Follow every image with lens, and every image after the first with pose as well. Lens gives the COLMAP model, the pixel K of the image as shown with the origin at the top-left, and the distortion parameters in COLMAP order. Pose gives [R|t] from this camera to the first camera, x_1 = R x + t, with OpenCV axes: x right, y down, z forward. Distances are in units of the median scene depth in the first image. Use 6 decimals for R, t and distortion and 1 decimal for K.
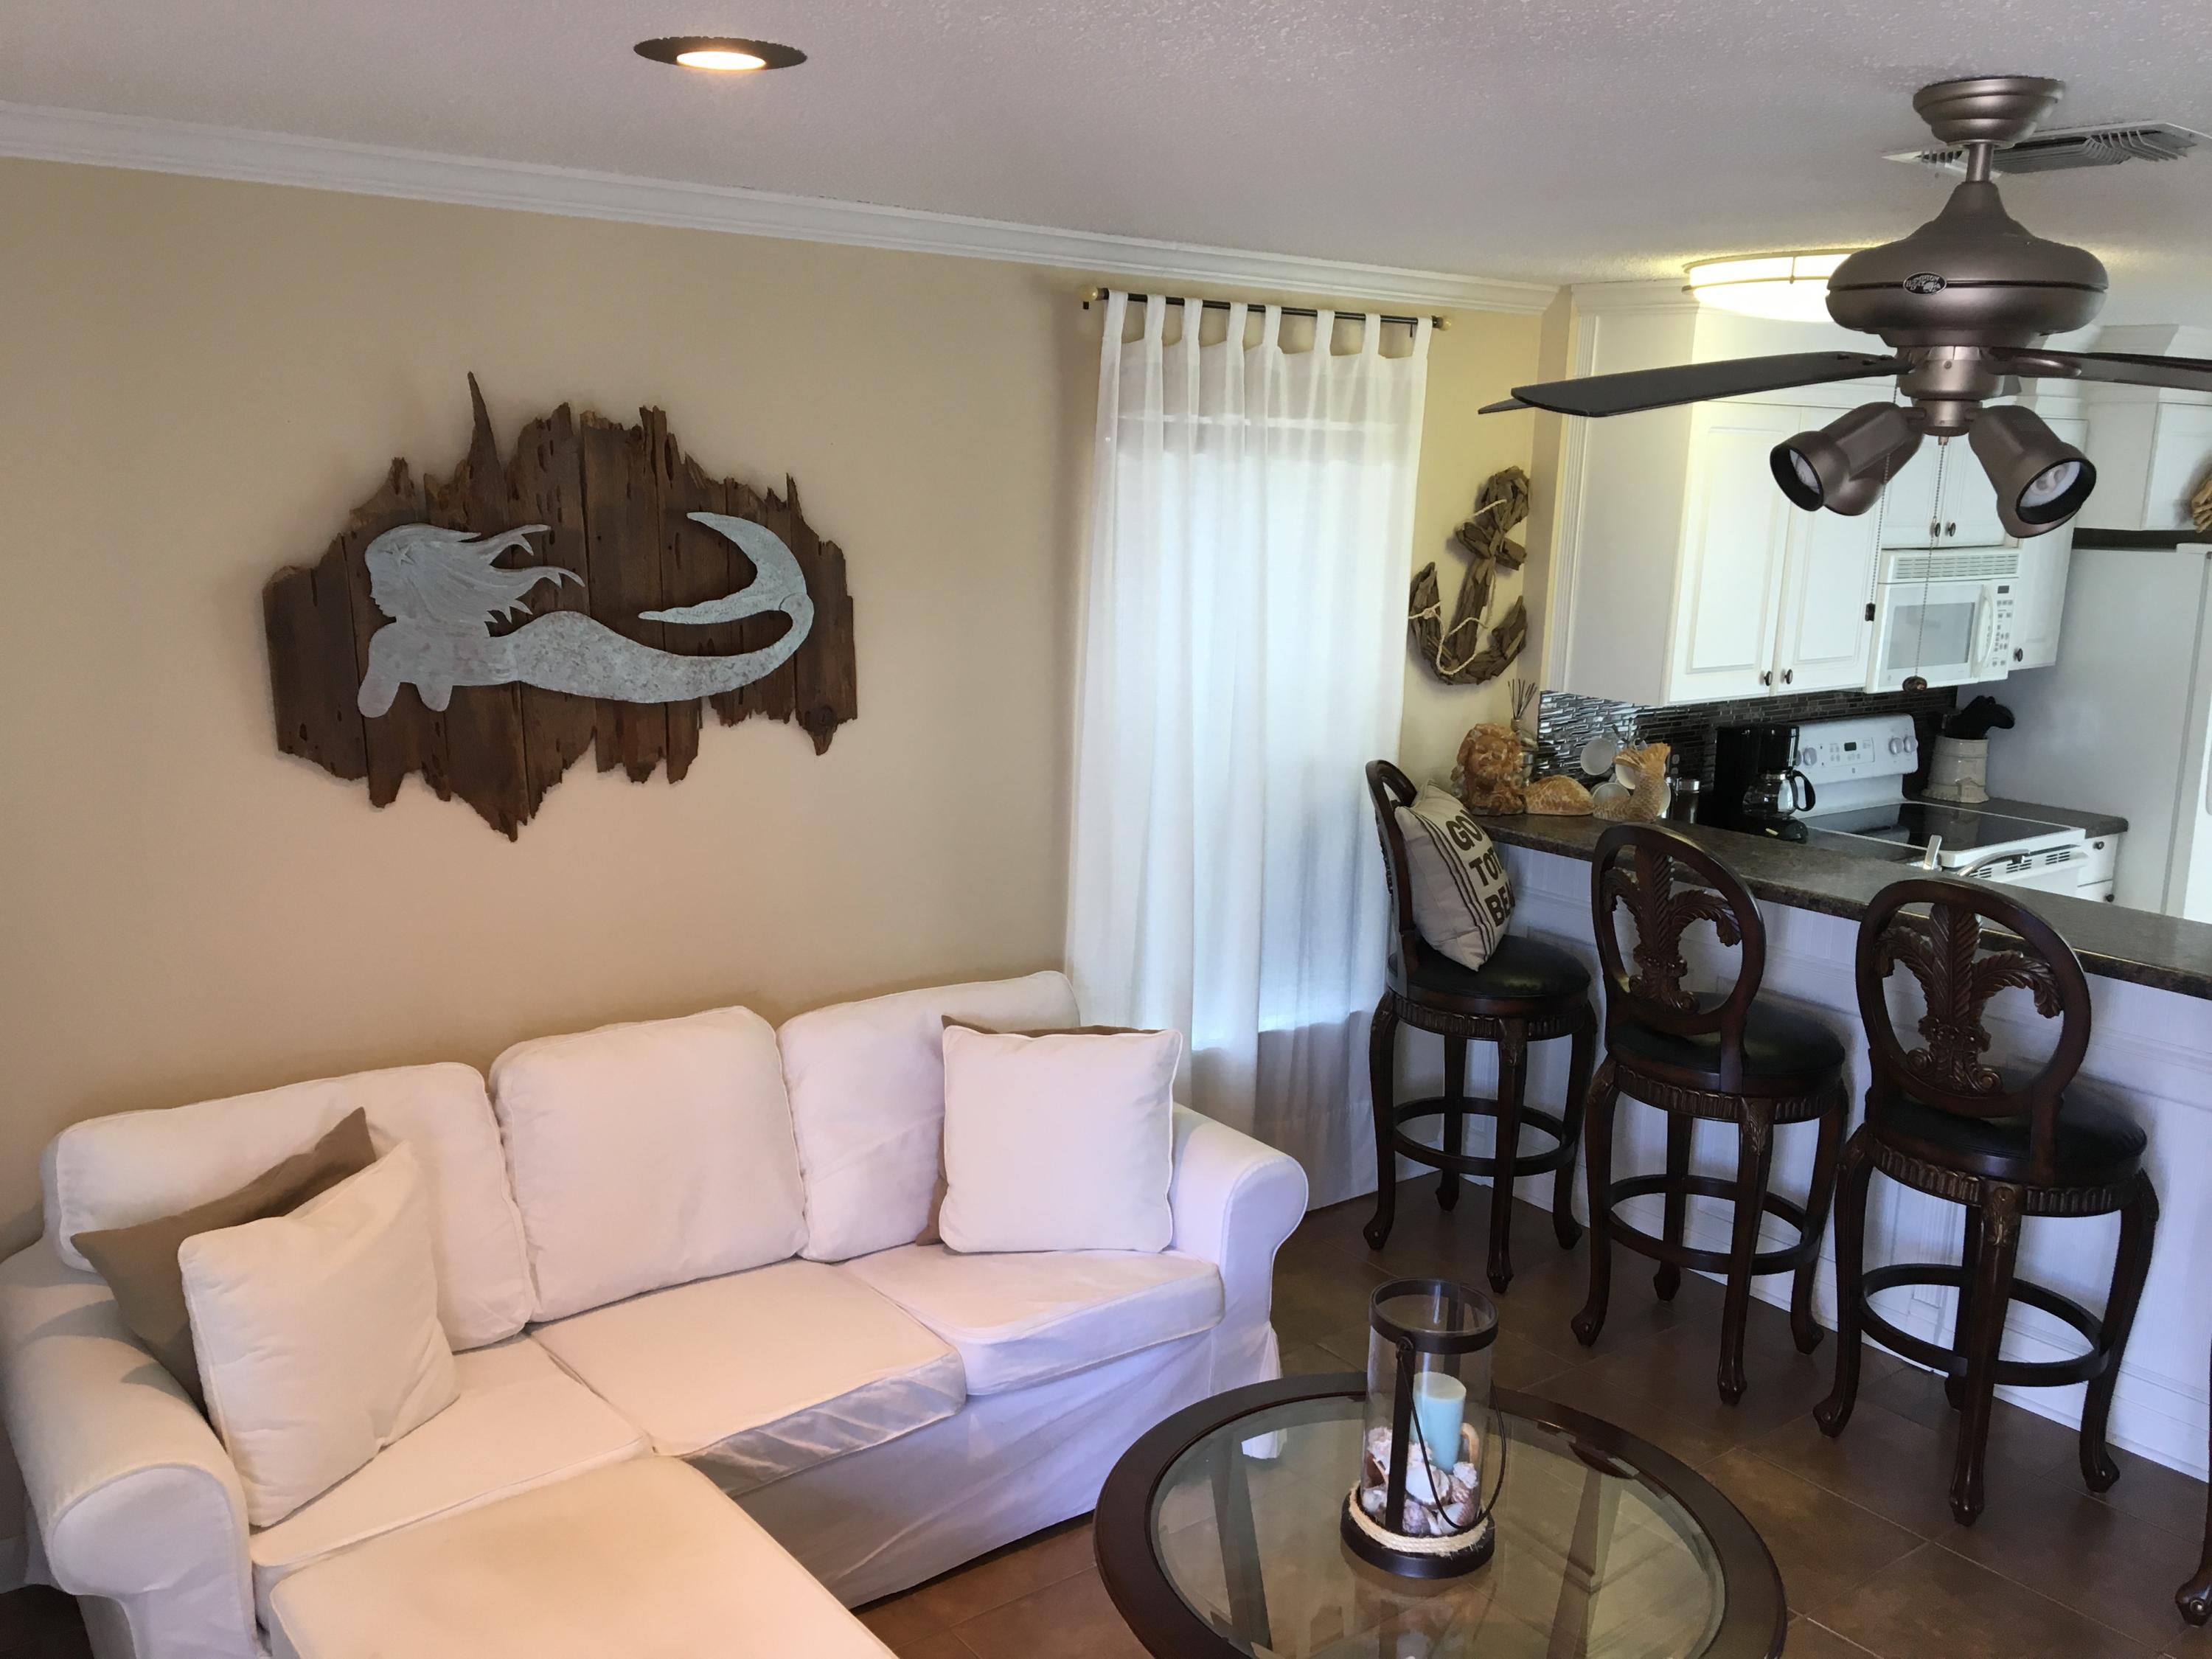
lens RADIAL K [[1864.9, 0, 1105.0], [0, 1864.9, 834.1], [0, 0, 1]] dist [0.102684, -0.164376]
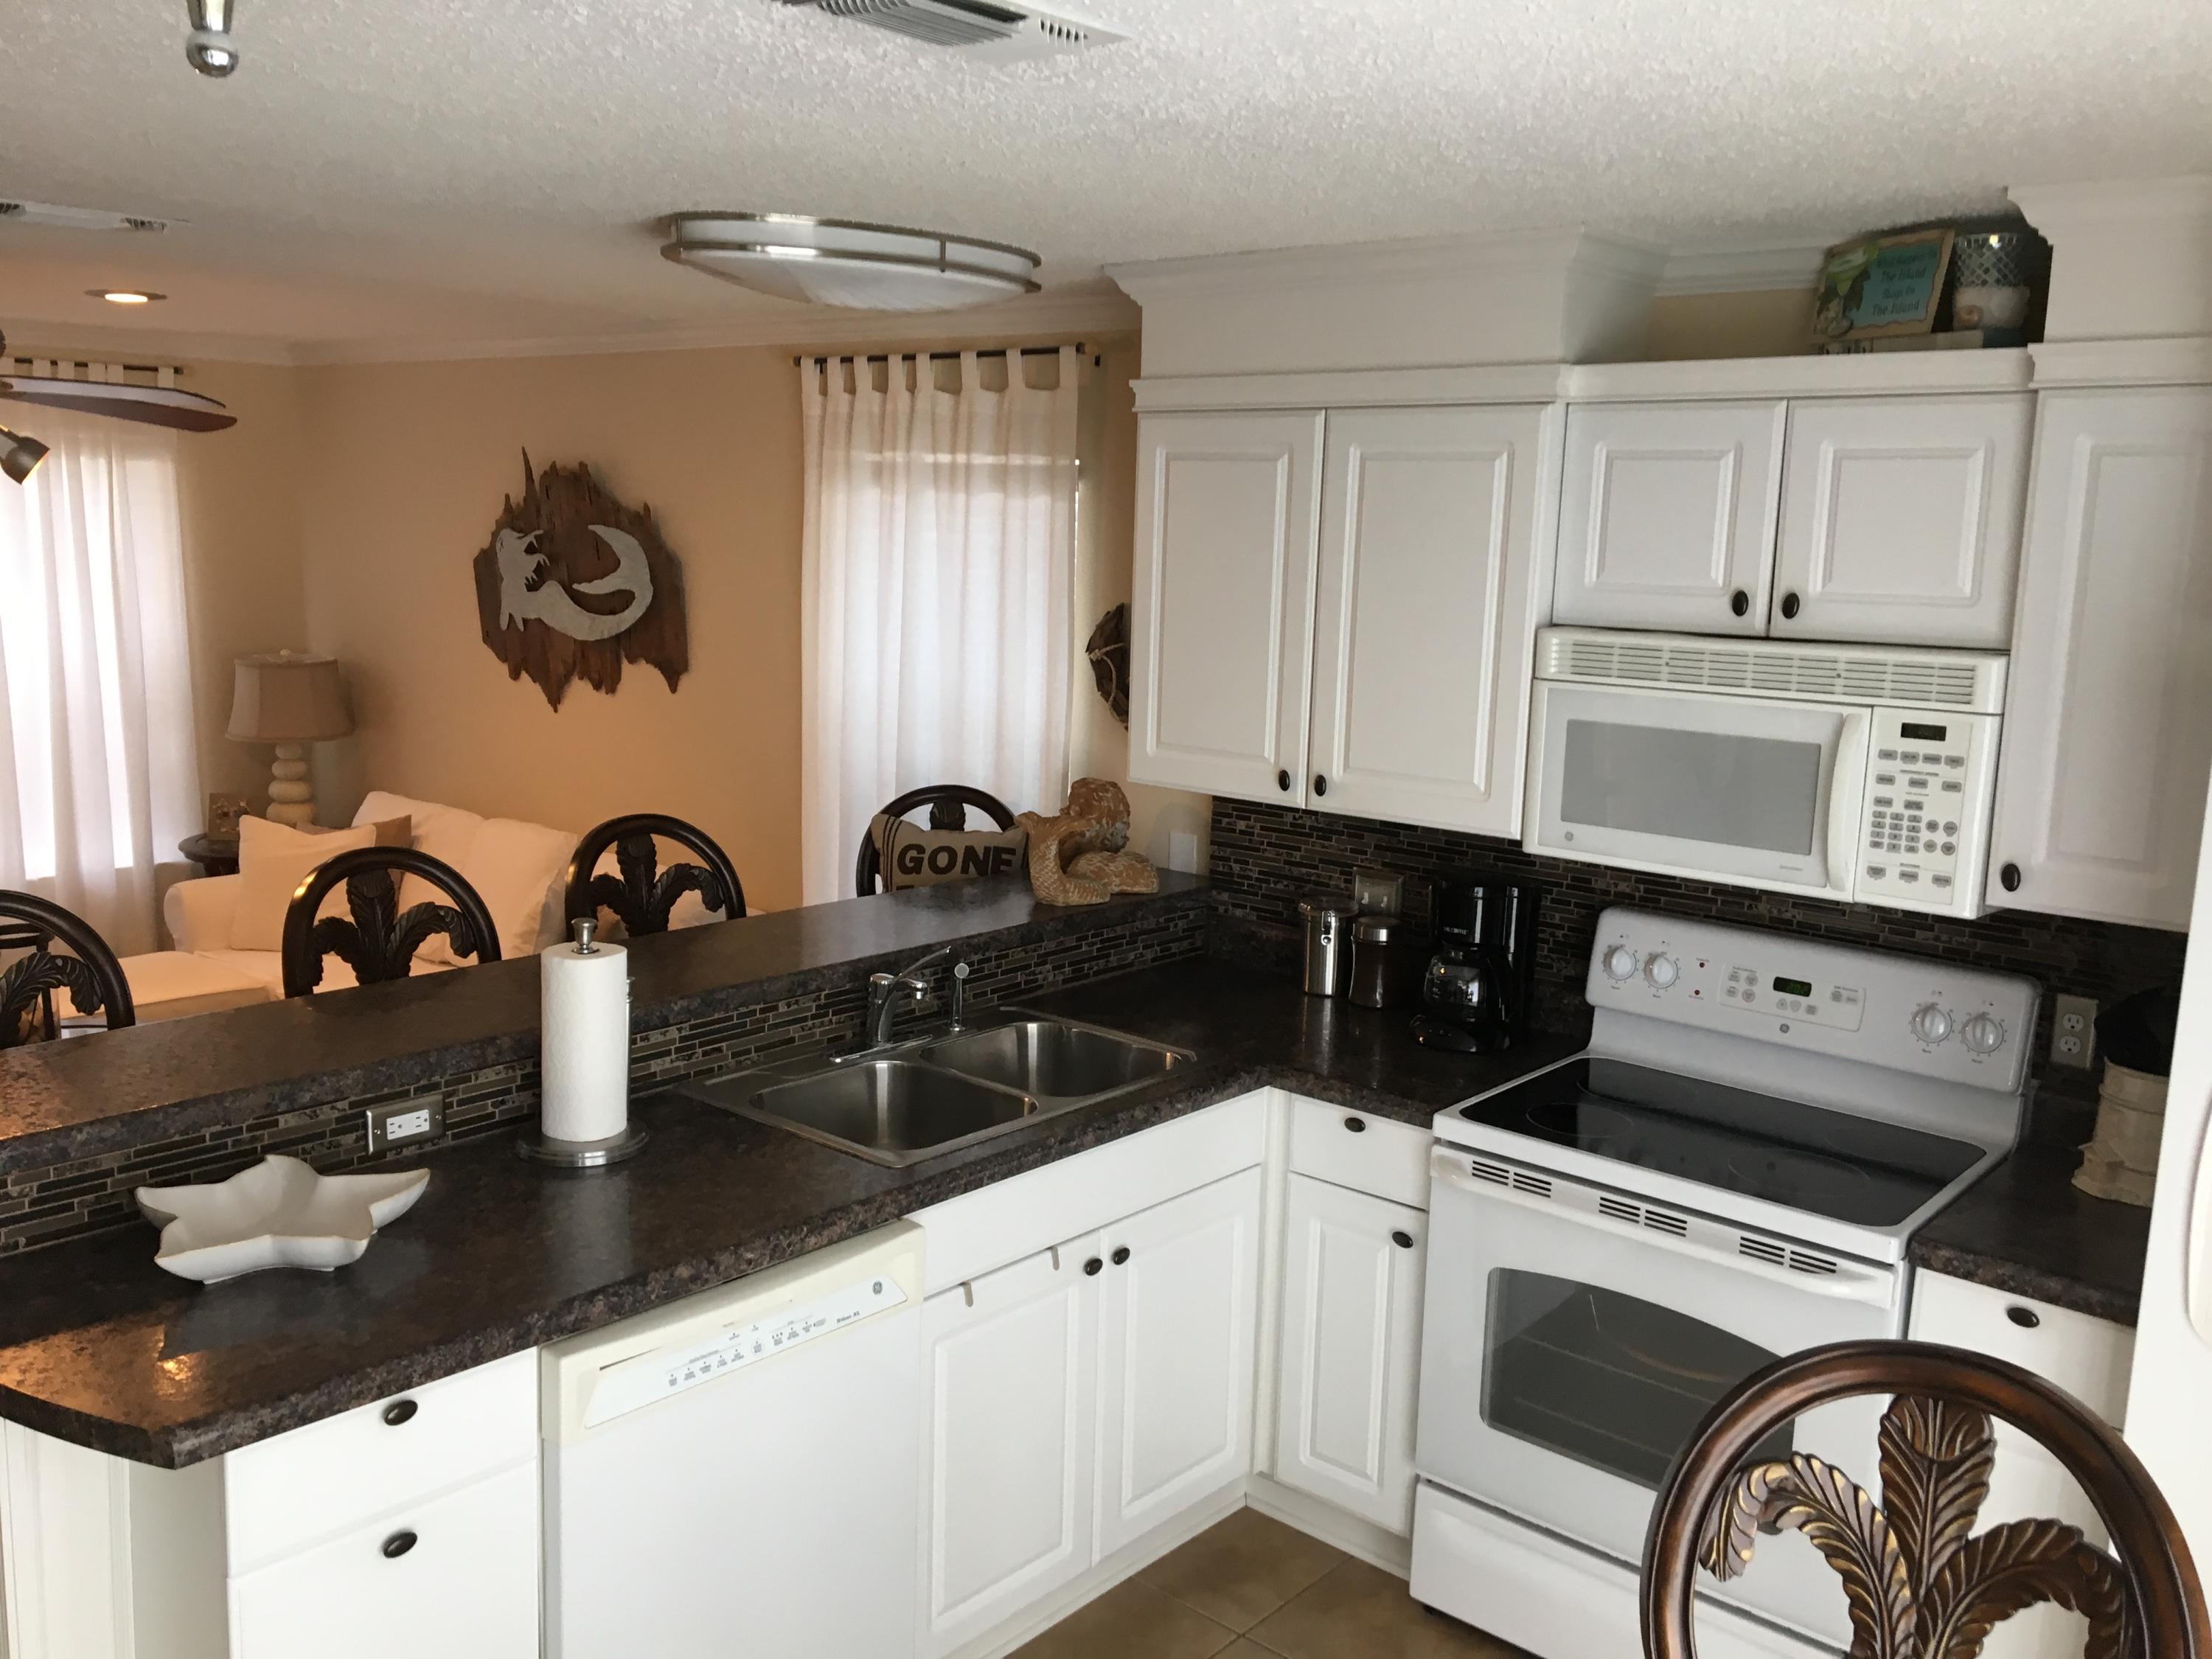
lens RADIAL K [[1864.9, 0, 1105.0], [0, 1864.9, 834.1], [0, 0, 1]] dist [0.102684, -0.164376]
pose [[0.205787, 0.145316, -0.967747, 1.278539], [-0.216783, 0.971113, 0.099723, -0.146709], [0.954284, 0.189269, 0.231344, 0.945149]]
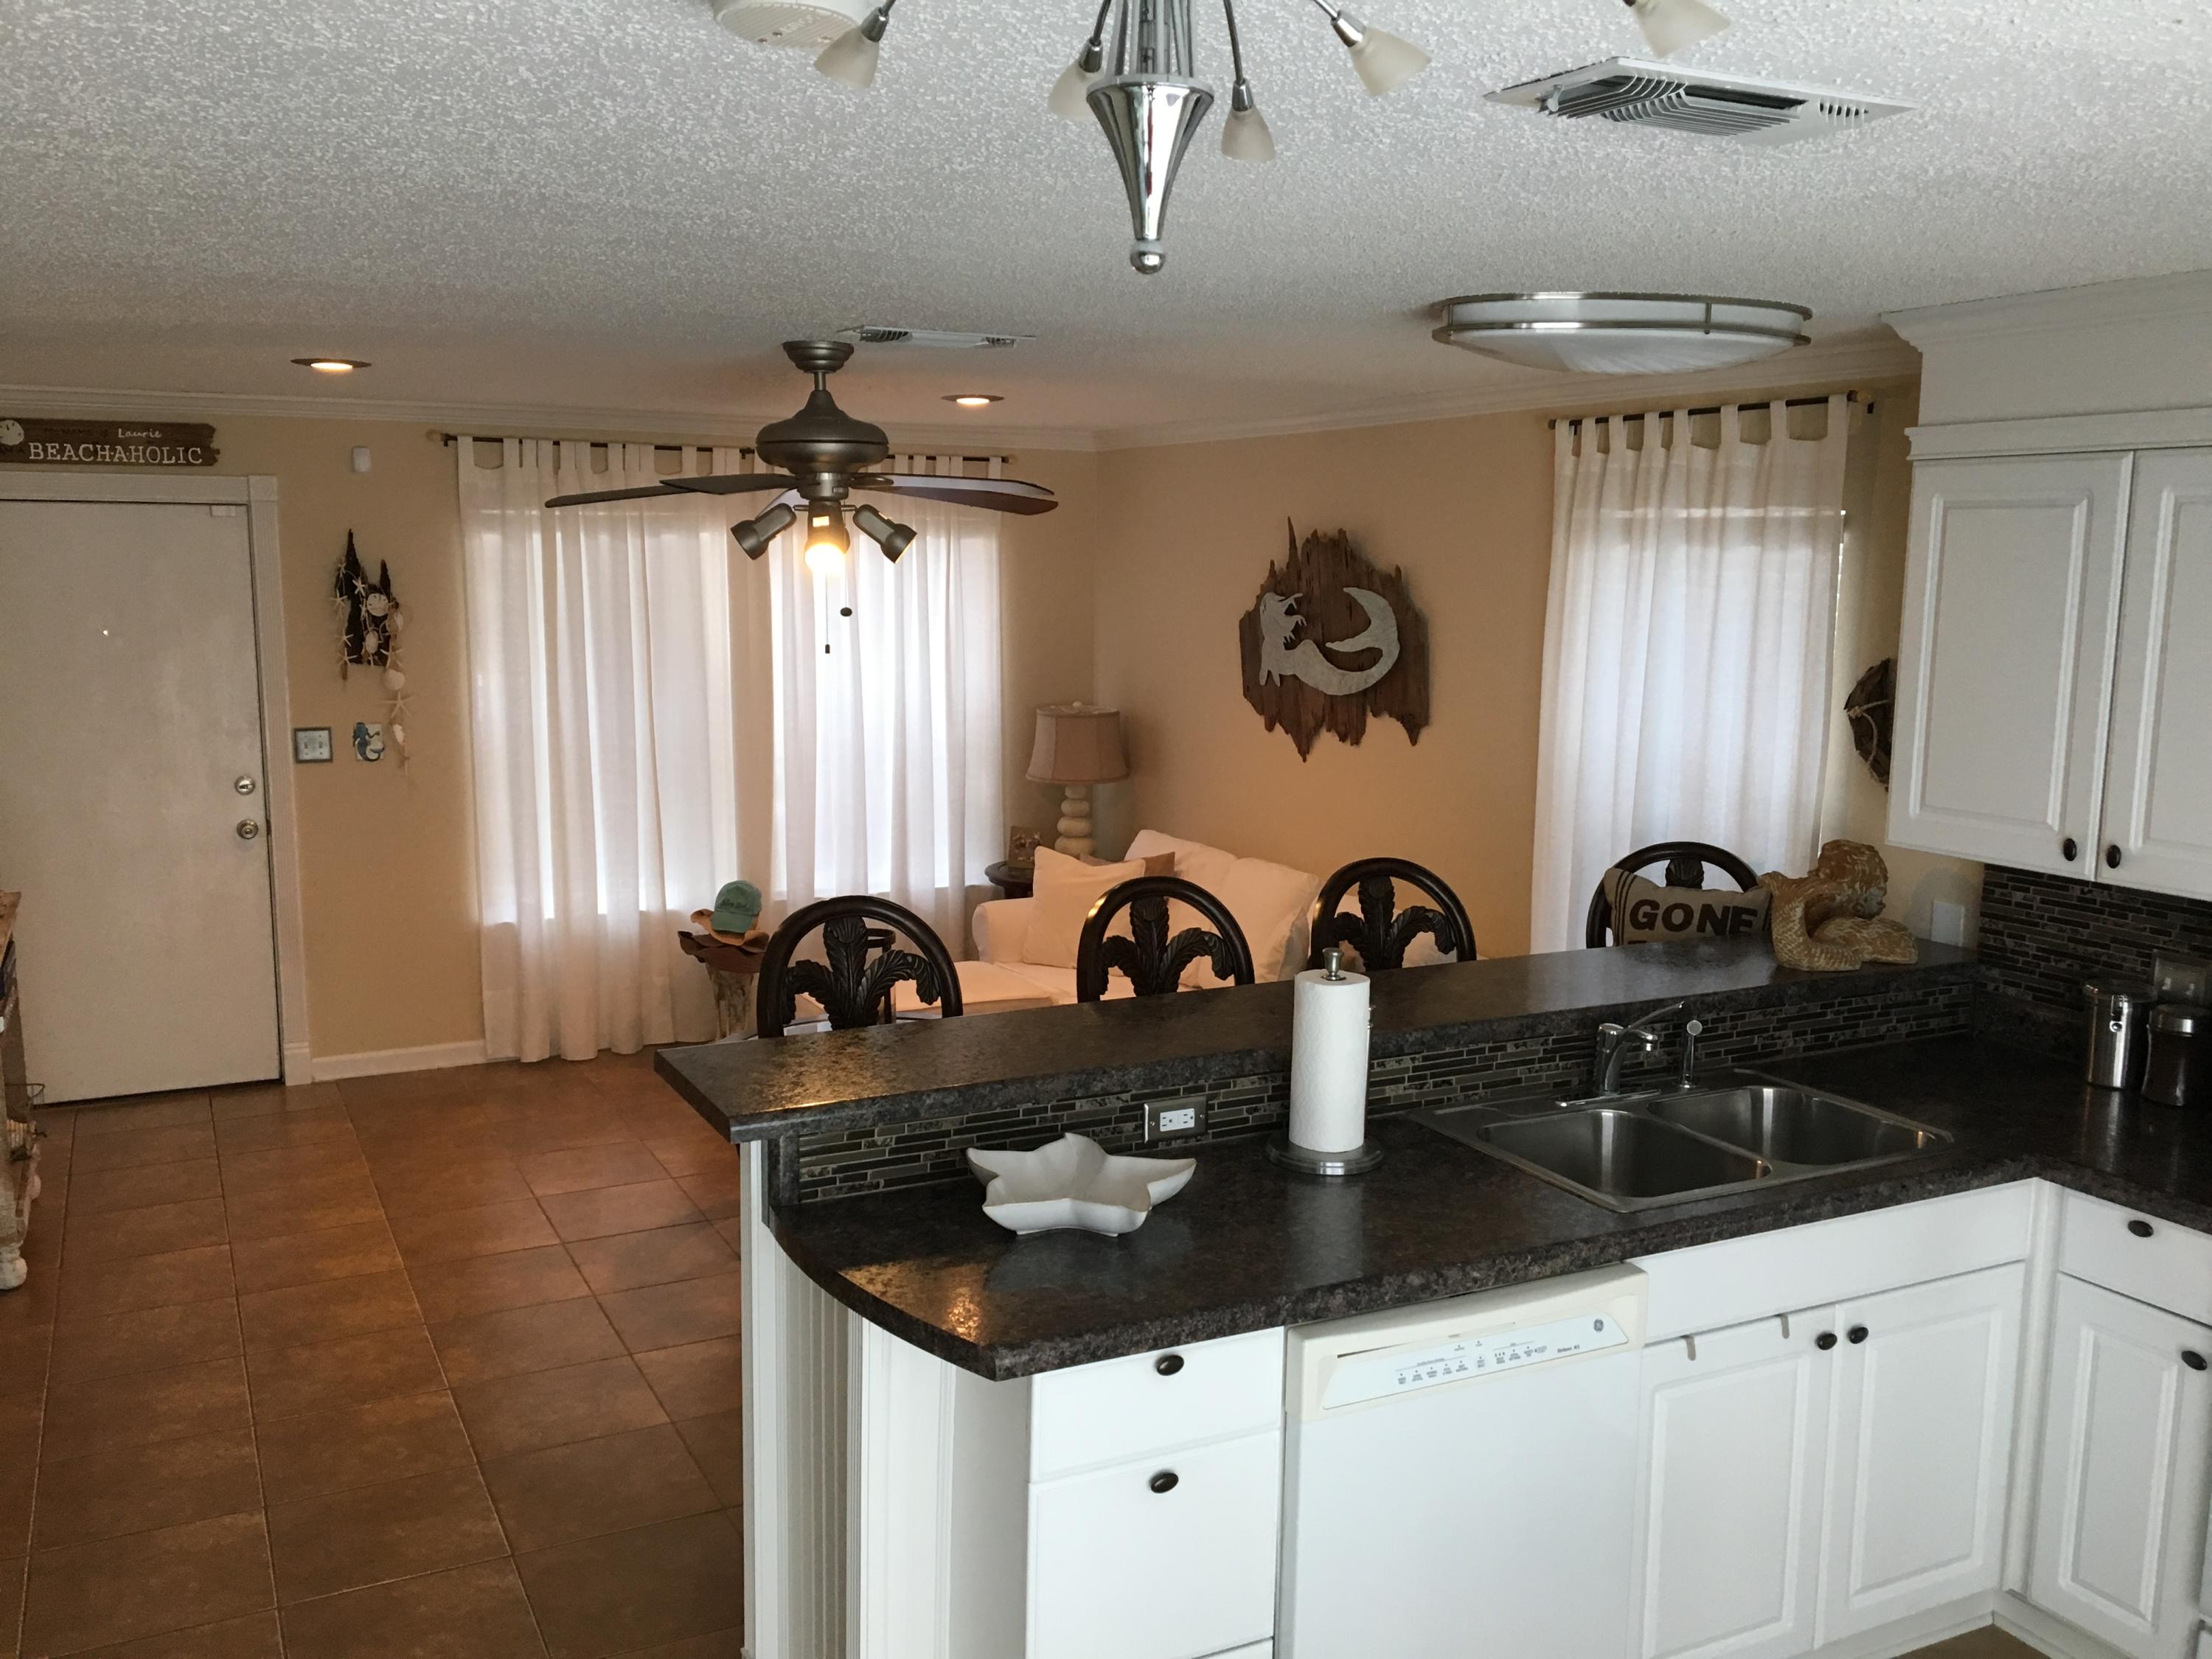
lens RADIAL K [[1864.9, 0, 1105.0], [0, 1864.9, 834.1], [0, 0, 1]] dist [0.102684, -0.164376]
pose [[-0.176106, 0.117630, -0.977318, 1.322361], [-0.210456, 0.965379, 0.154116, -0.147094], [0.961611, 0.232823, -0.145253, 0.937975]]
